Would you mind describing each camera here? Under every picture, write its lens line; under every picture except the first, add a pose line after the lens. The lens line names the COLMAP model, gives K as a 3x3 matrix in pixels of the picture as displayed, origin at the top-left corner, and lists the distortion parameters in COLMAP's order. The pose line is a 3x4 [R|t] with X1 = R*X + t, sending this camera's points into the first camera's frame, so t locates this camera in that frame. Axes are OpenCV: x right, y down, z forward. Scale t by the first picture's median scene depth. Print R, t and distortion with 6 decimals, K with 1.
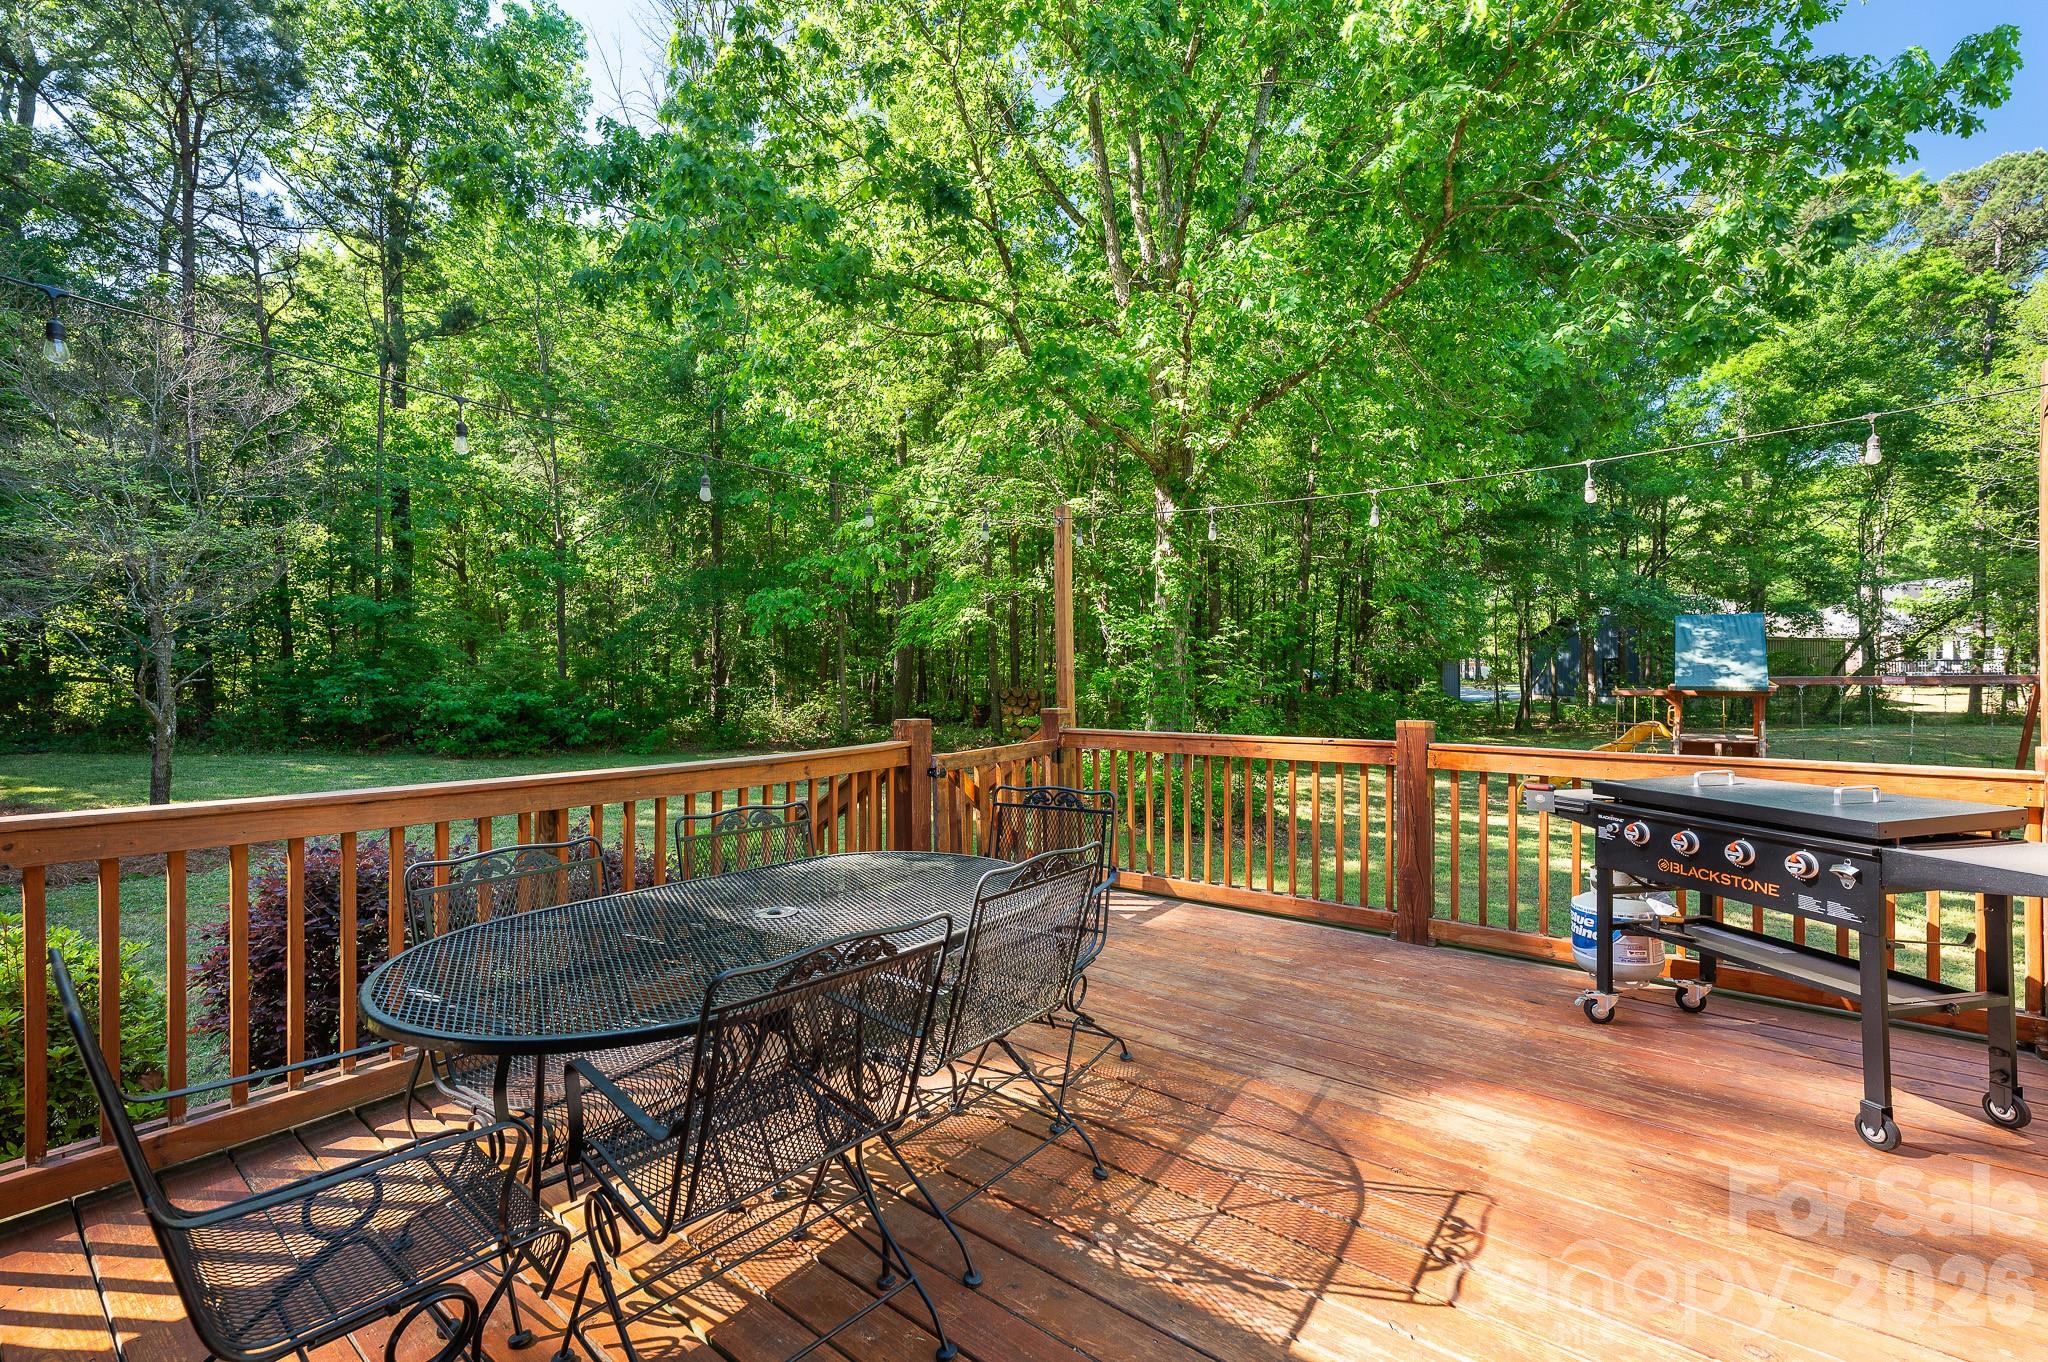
lens RADIAL K [[856.5, 0, 1025.2], [0, 856.5, 676.4], [0, 0, 1]] dist [-0.000647, -0.000044]
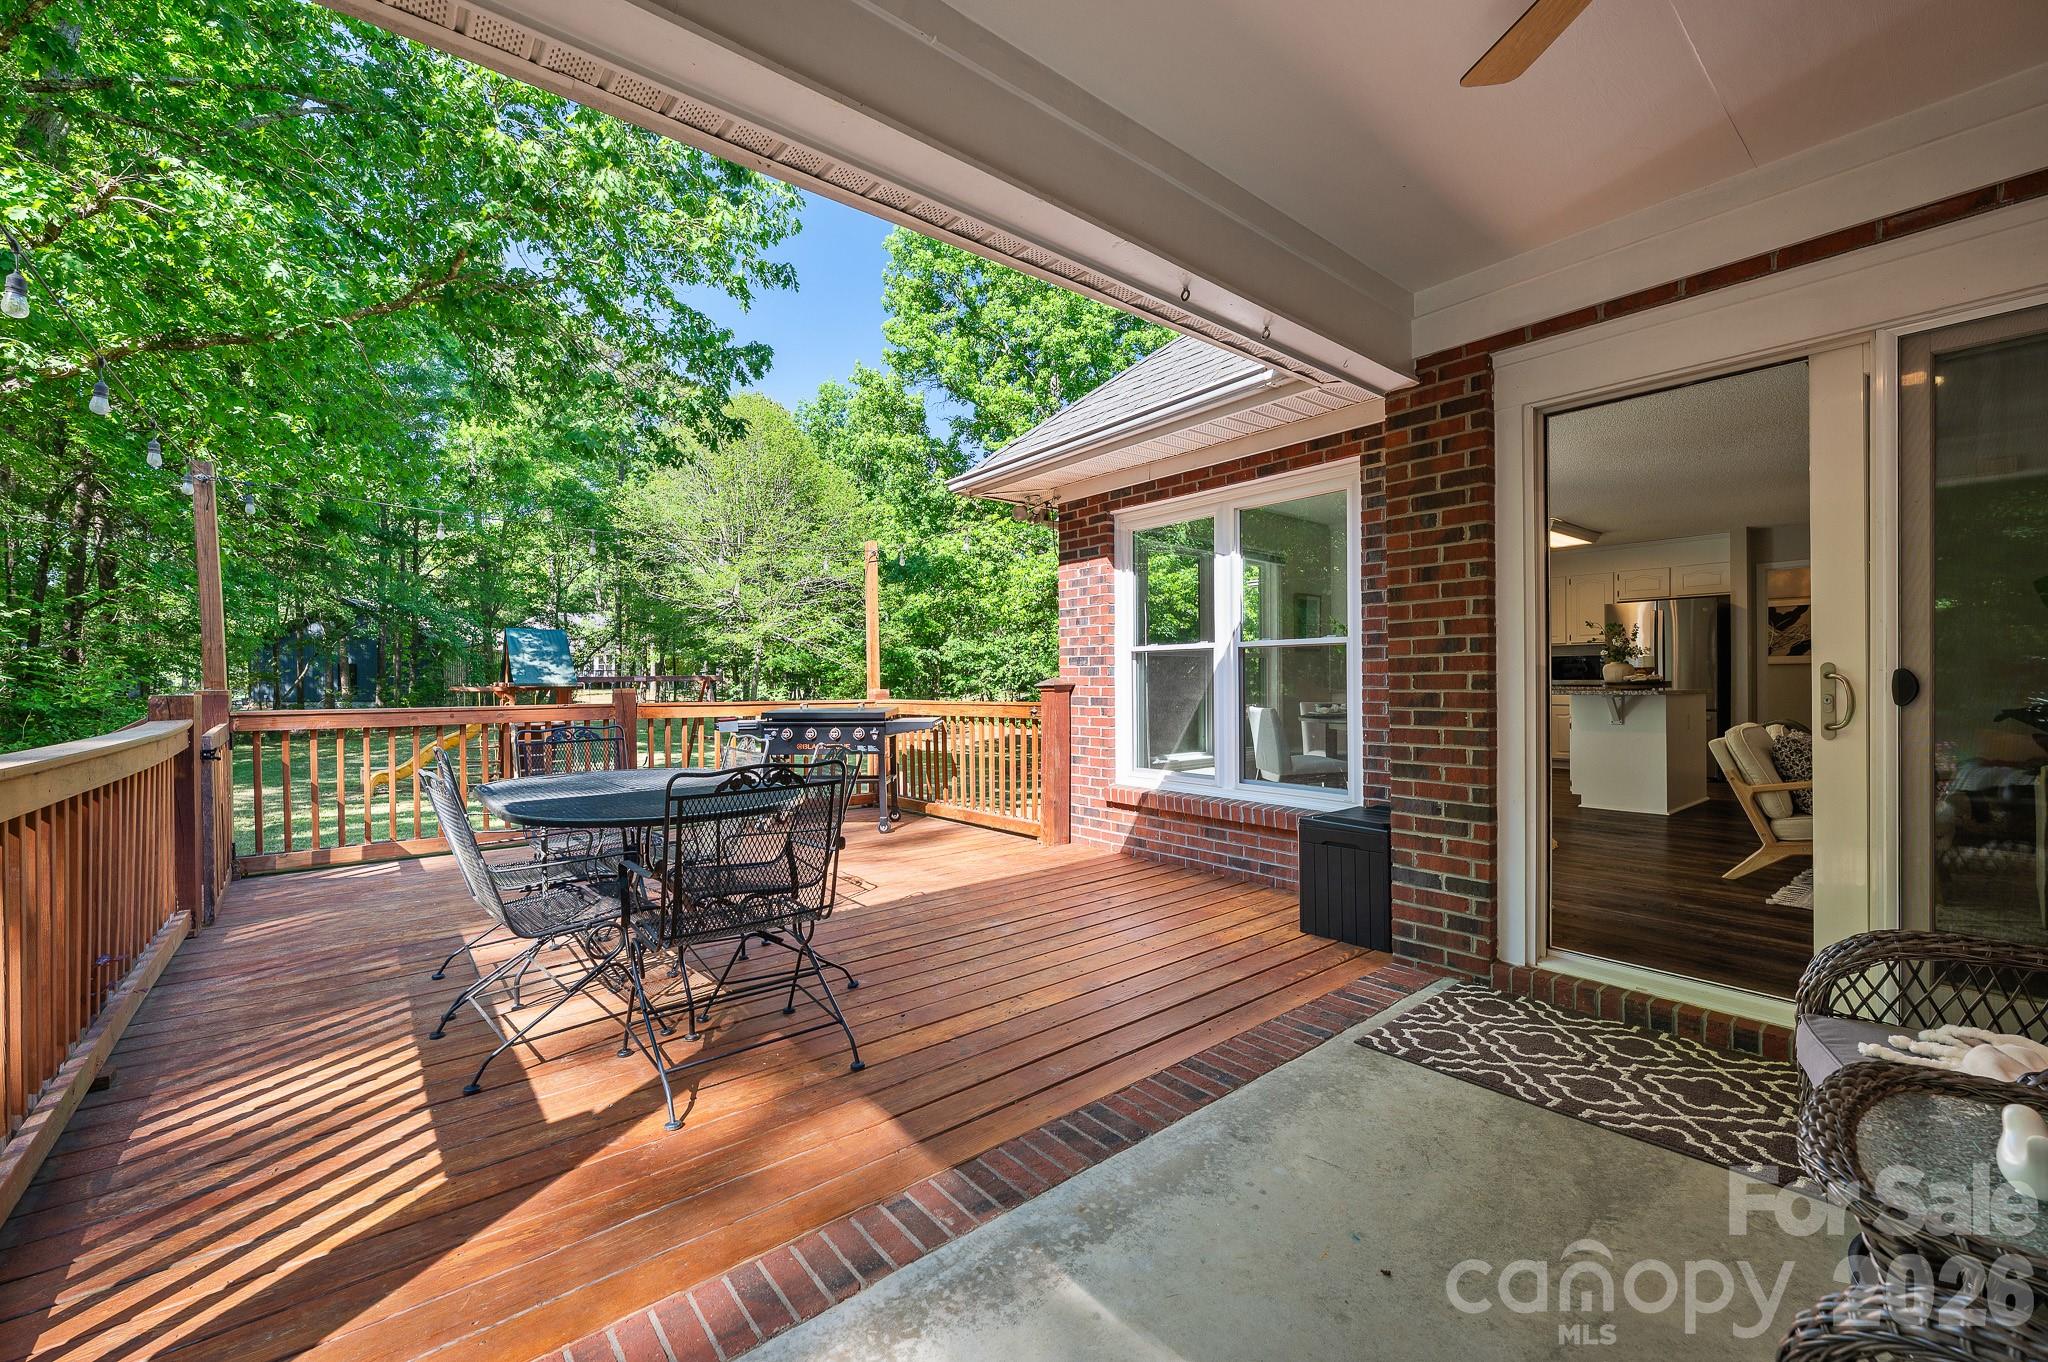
lens RADIAL K [[807.7, 0, 1025.1], [0, 807.7, 678.4], [0, 0, 1]] dist [-0.001560, -0.000147]
pose [[0.222715, 0.006631, 0.974861, -0.545480], [-0.001260, 0.999978, -0.006514, 0.029308], [-0.974883, 0.000222, 0.222719, -0.005336]]
